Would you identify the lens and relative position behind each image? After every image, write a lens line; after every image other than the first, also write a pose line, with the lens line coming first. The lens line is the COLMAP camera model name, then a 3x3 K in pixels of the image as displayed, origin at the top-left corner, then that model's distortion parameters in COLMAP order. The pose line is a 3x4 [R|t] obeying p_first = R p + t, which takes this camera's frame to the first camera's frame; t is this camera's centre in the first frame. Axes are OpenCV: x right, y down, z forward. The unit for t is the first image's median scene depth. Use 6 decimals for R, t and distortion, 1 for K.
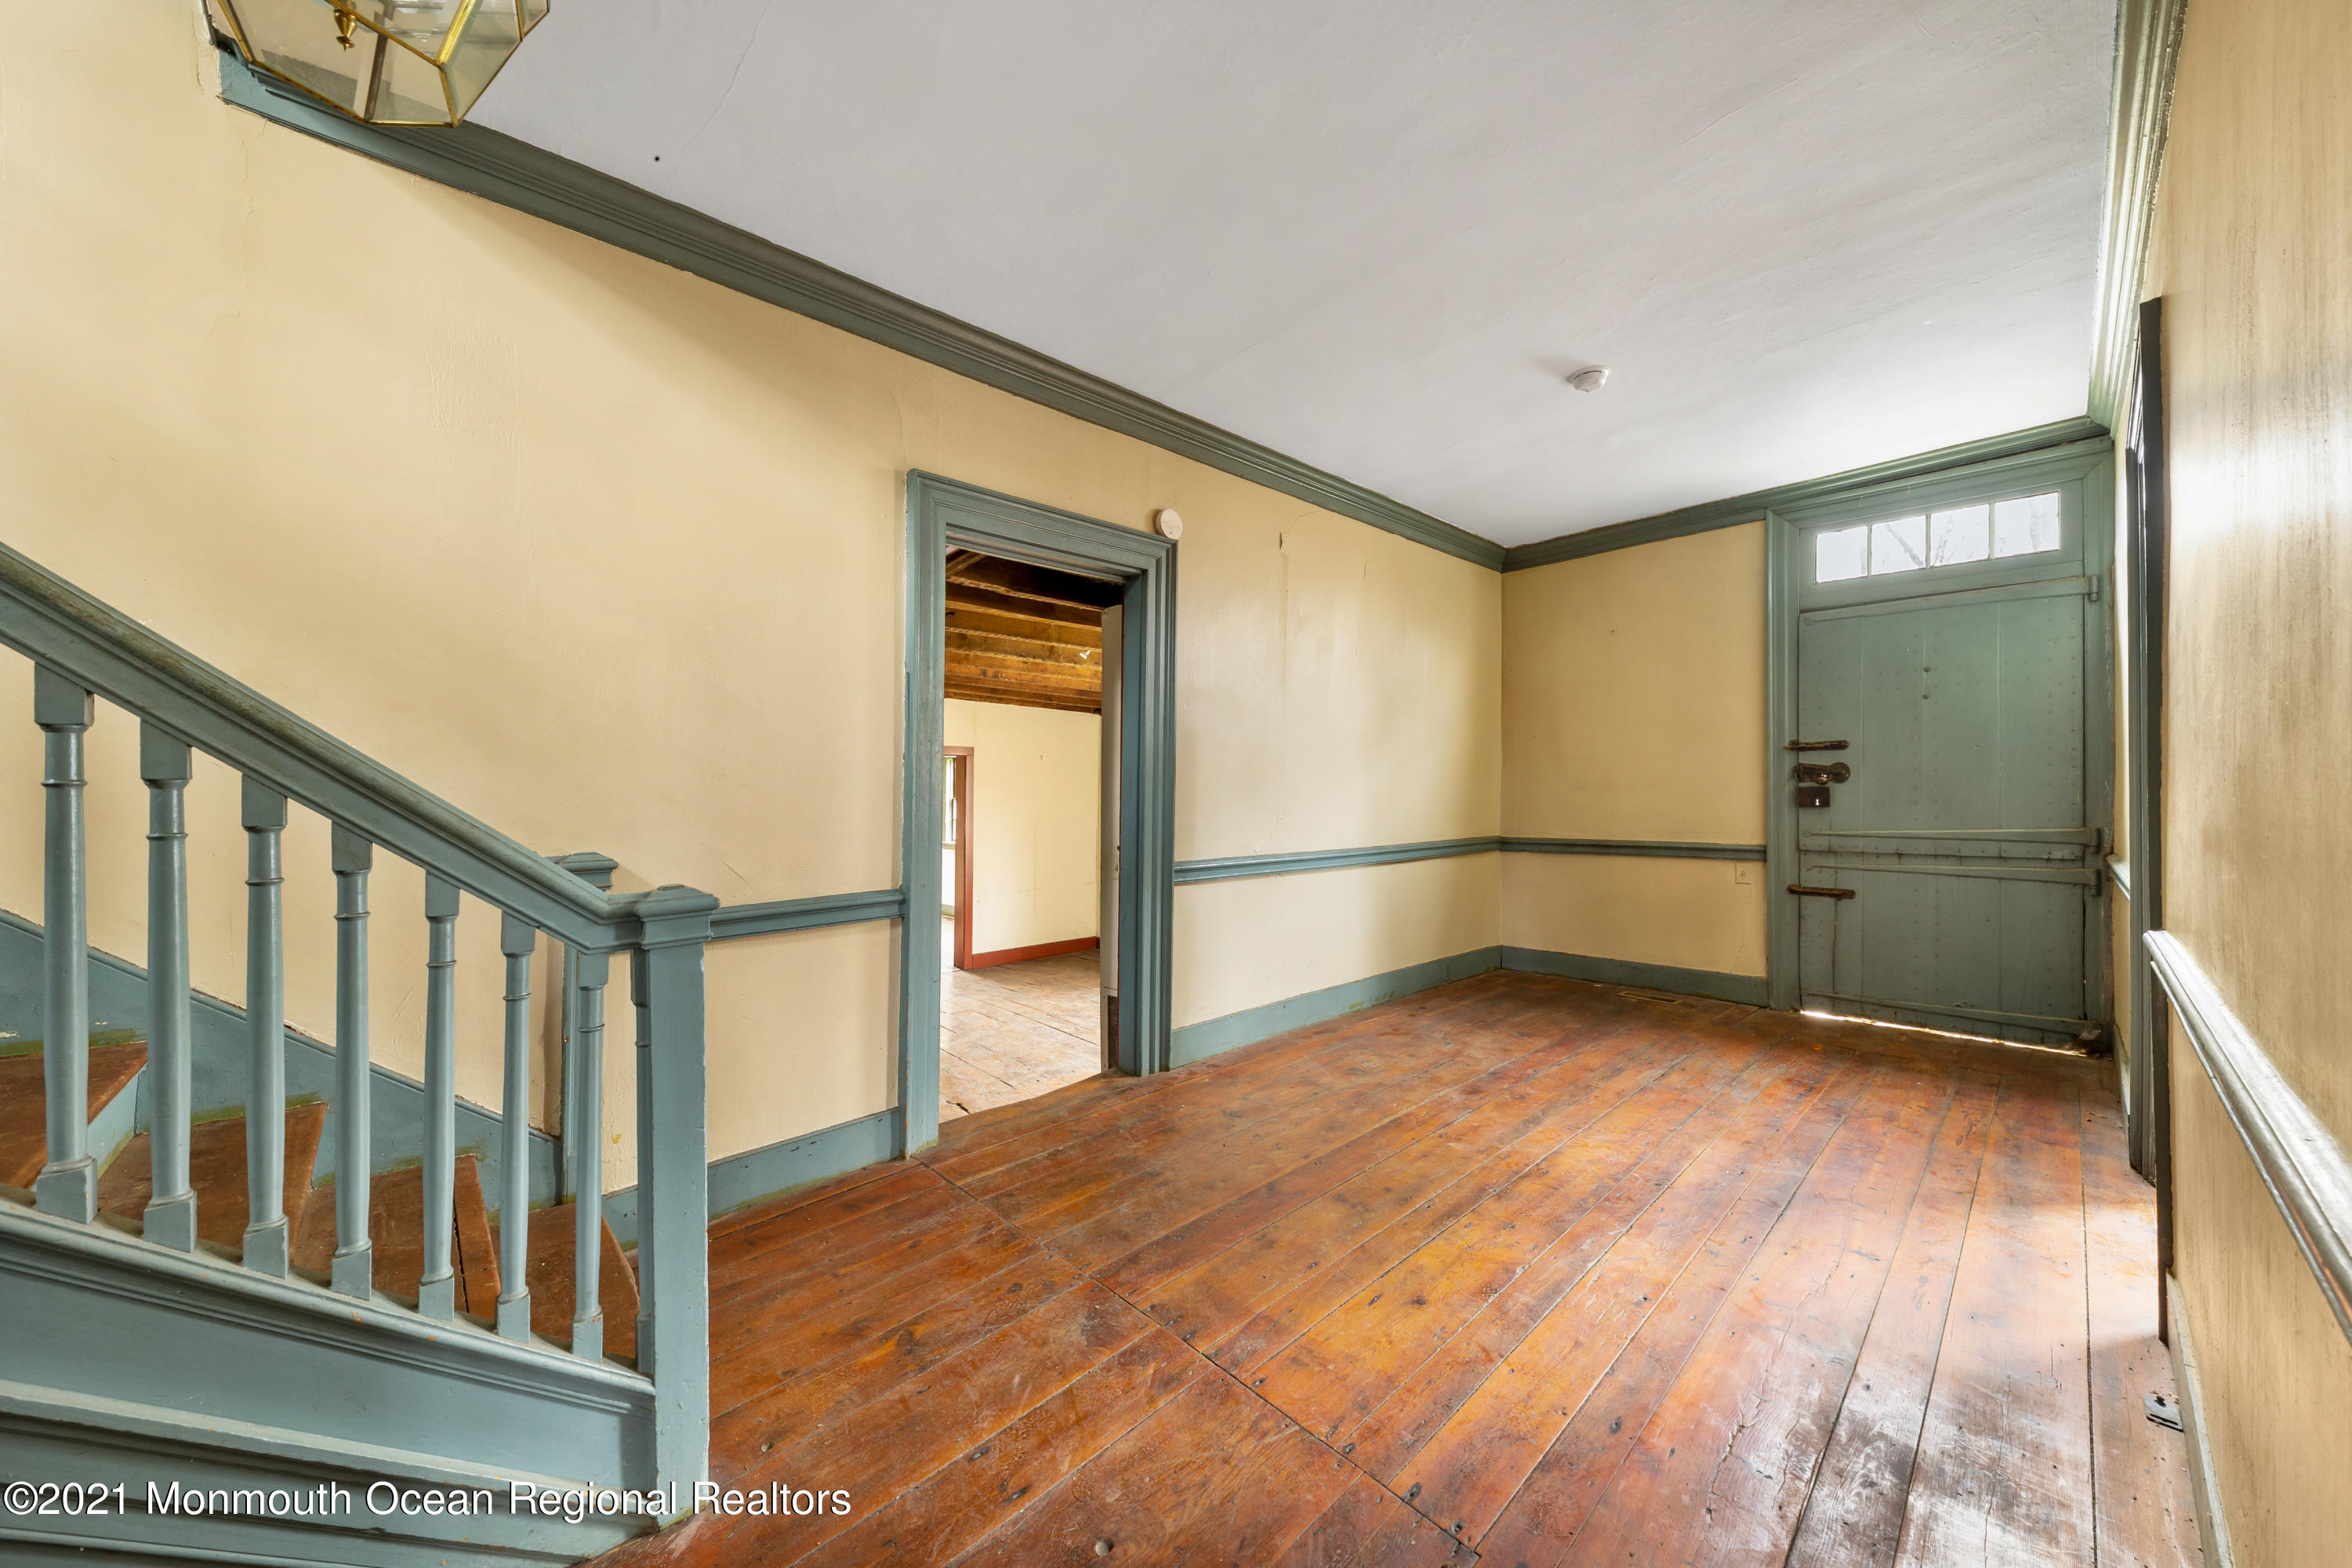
lens RADIAL K [[820.7, 0, 1174.6], [0, 820.7, 788.2], [0, 0, 1]] dist [-0.000606, -0.000564]
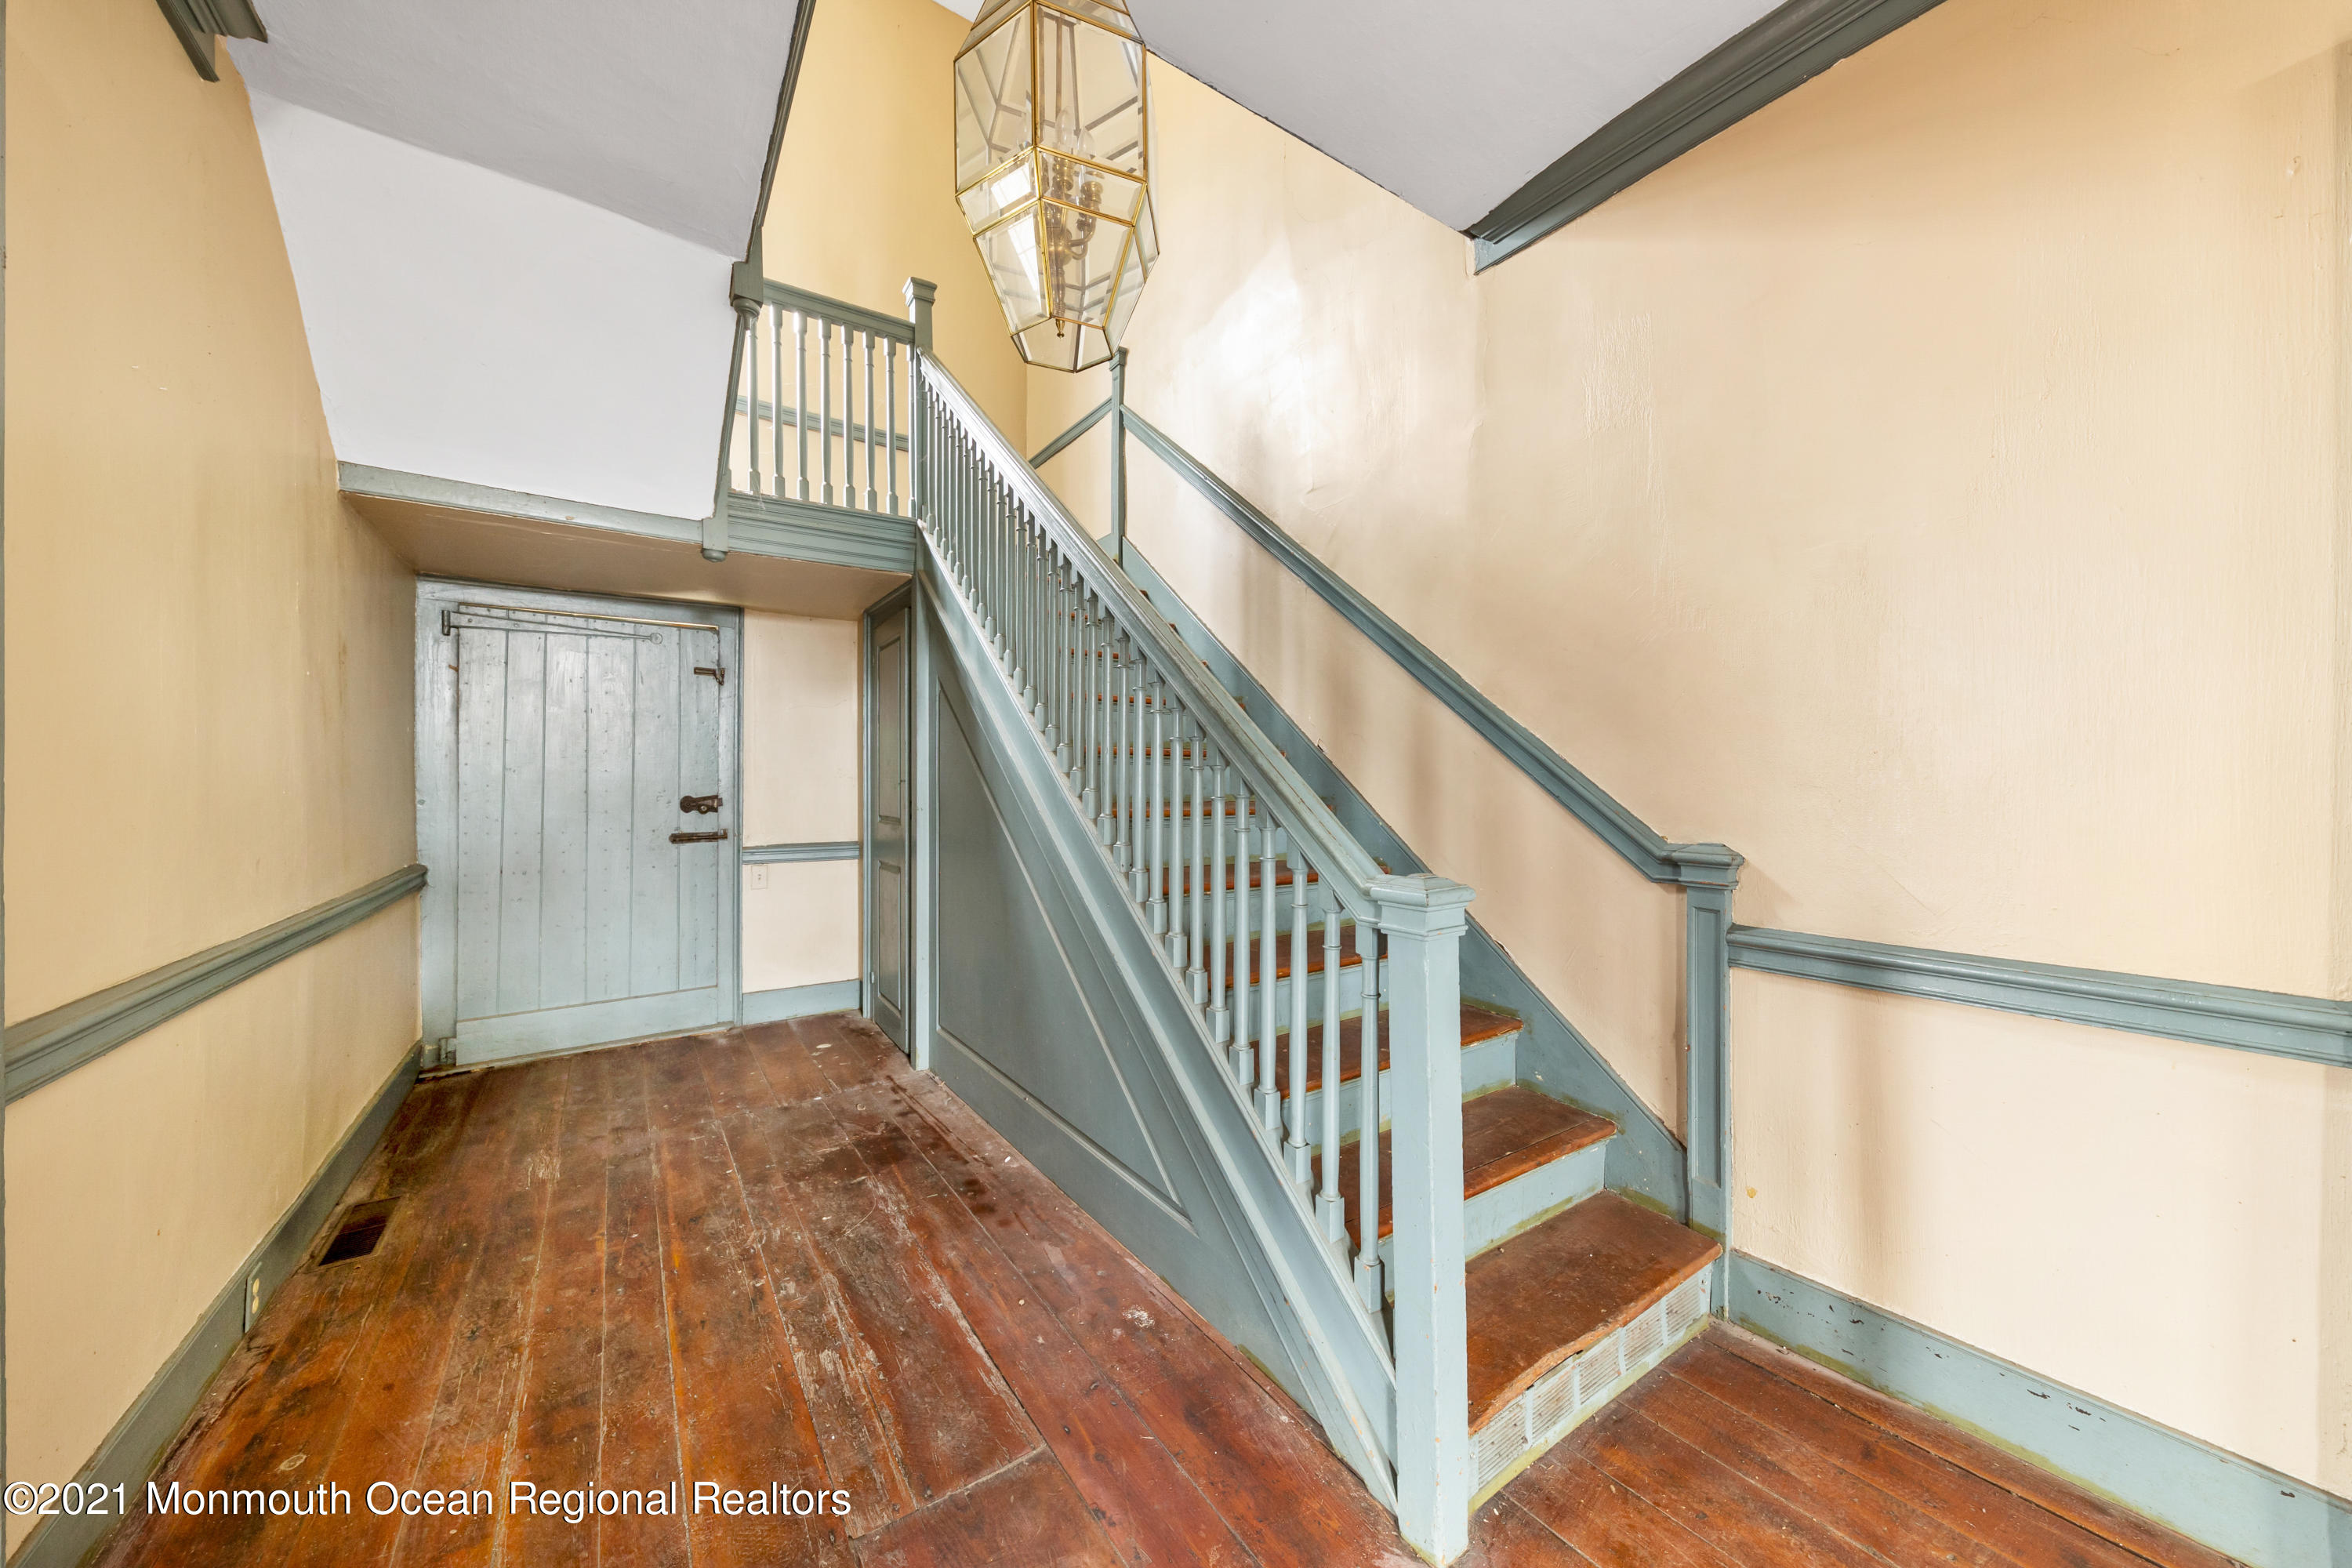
lens RADIAL K [[820.7, 0, 1183.9], [0, 820.7, 775.6], [0, 0, 1]] dist [-0.000606, -0.000564]
pose [[-0.156185, -0.000138, -0.987728, 0.163559], [-0.009558, 0.999953, 0.001372, 0.008586], [0.987682, 0.009655, -0.156179, 0.406304]]
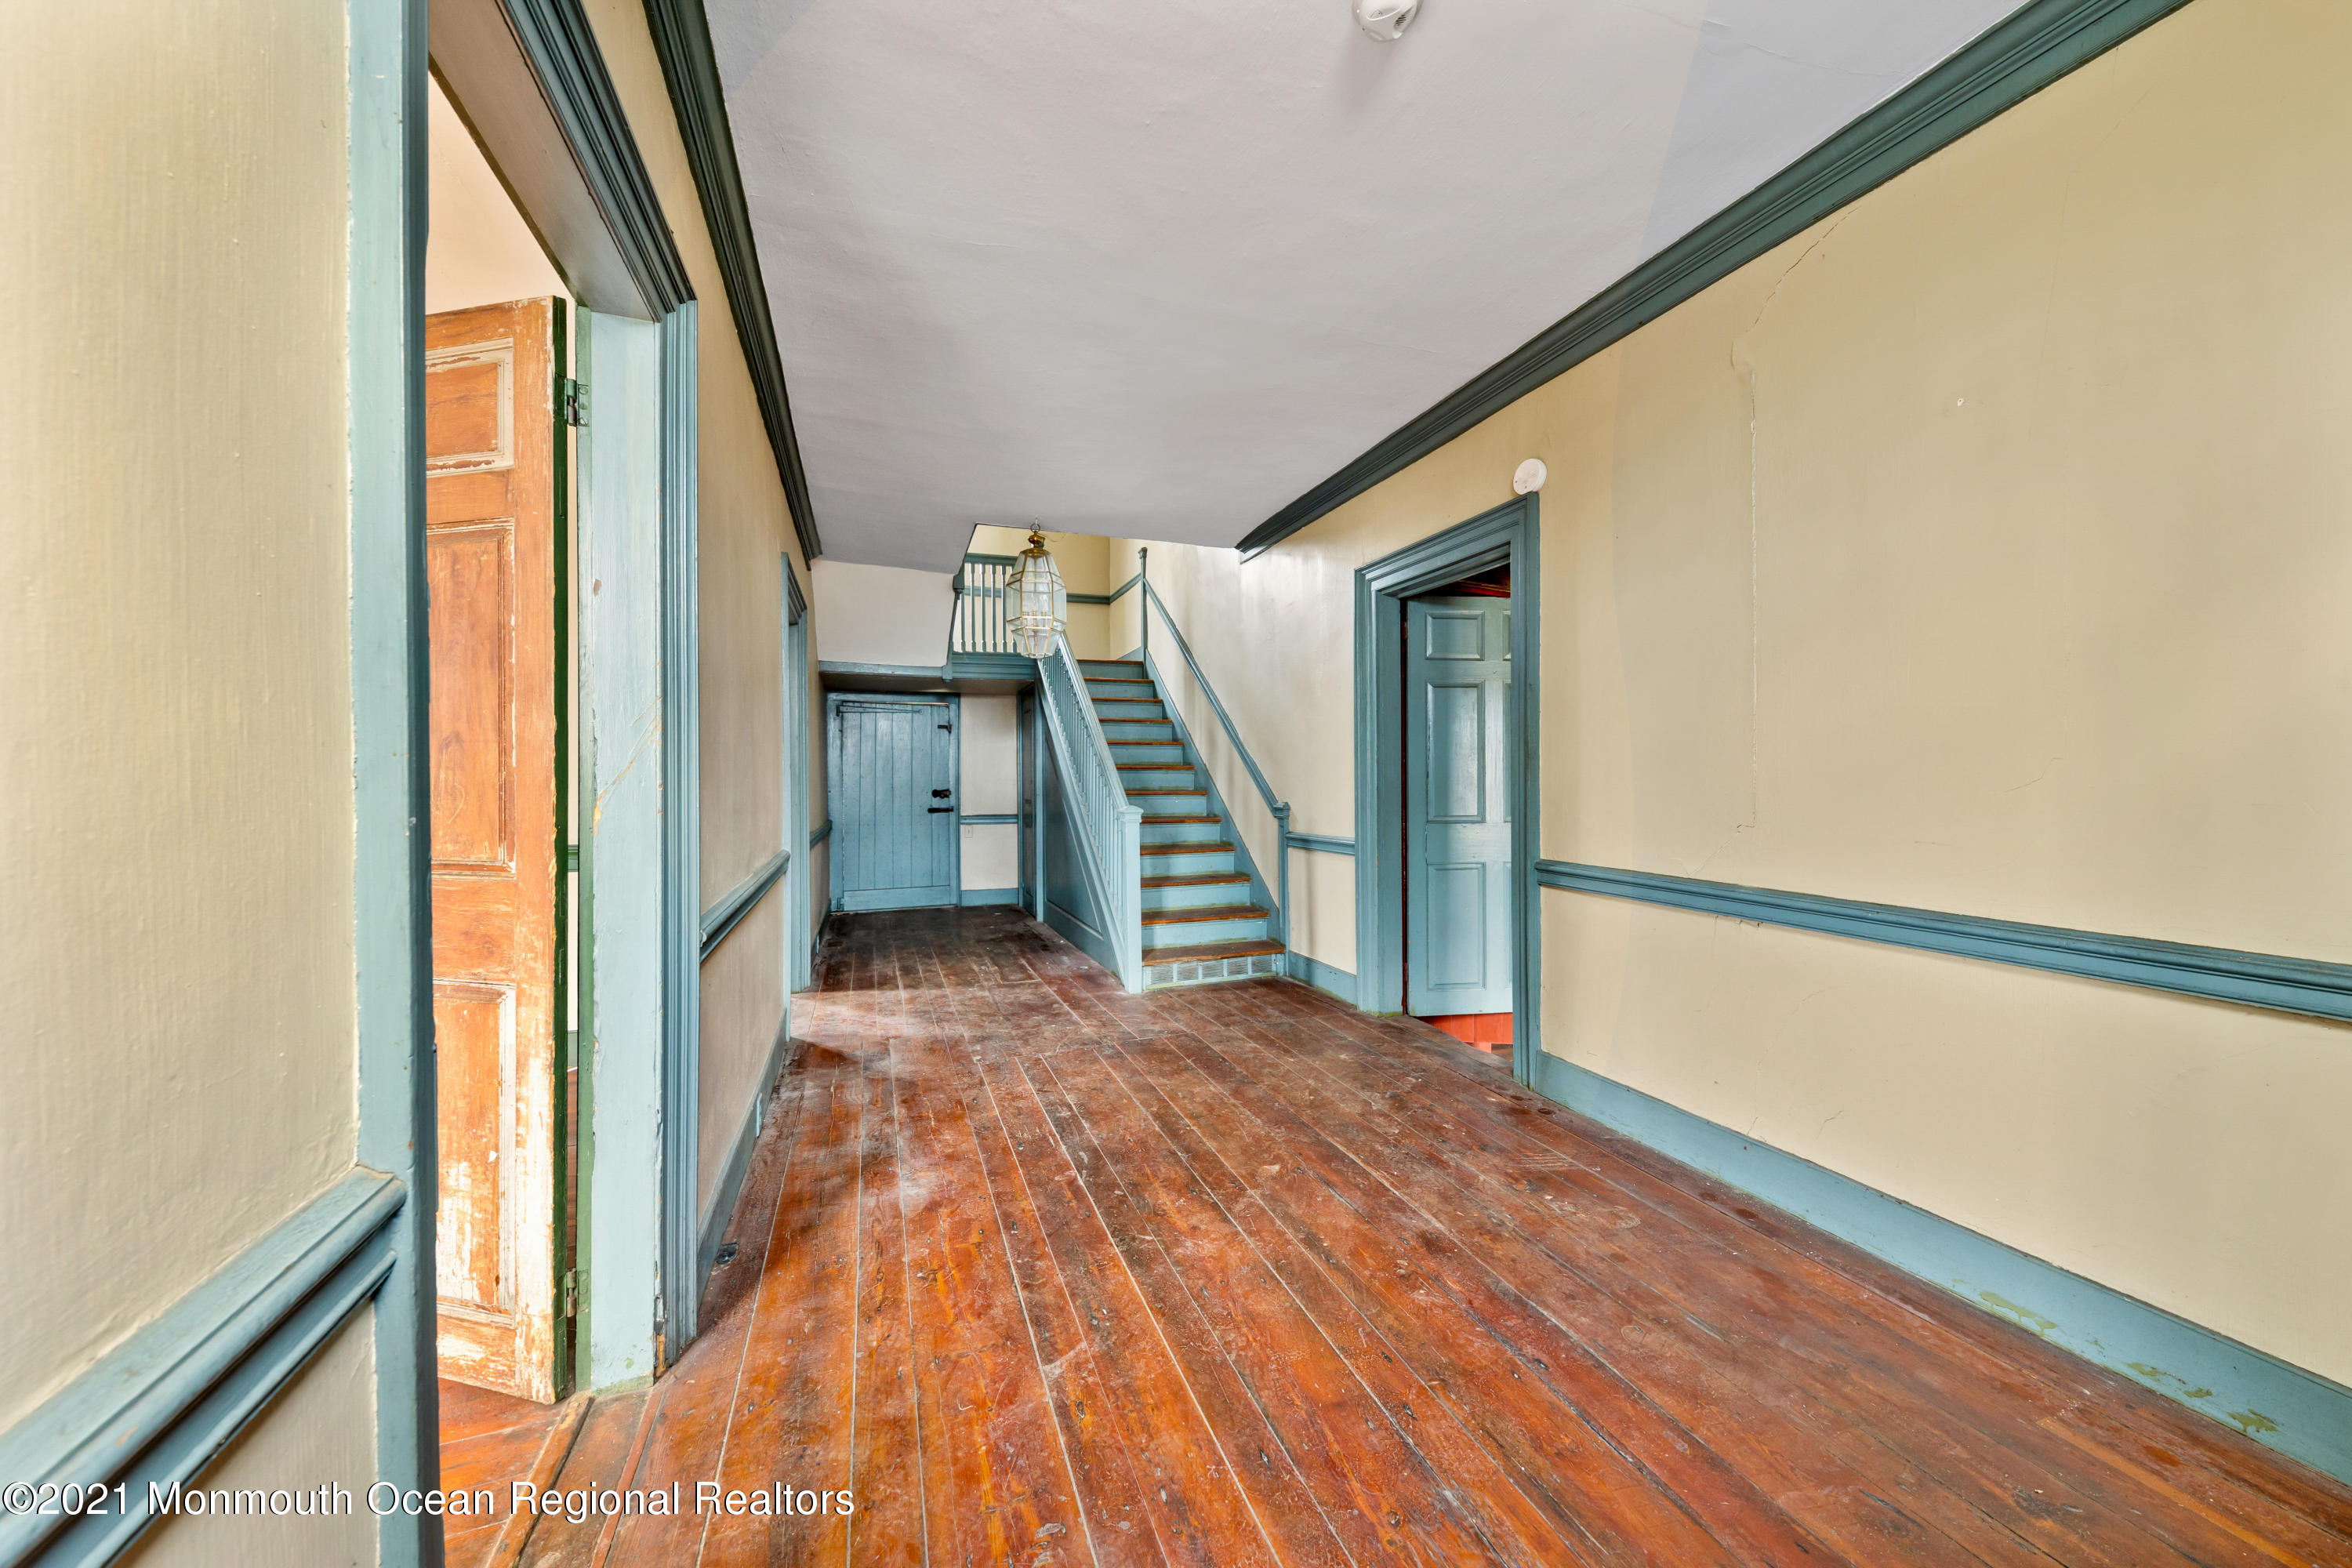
lens RADIAL K [[820.7, 0, 1183.2], [0, 820.7, 795.0], [0, 0, 1]] dist [-0.000606, -0.000564]
pose [[-0.382111, 0.016802, -0.923964, 1.100532], [-0.006055, 0.999768, 0.020684, 0.009147], [0.924097, 0.013498, -0.381920, 1.142395]]
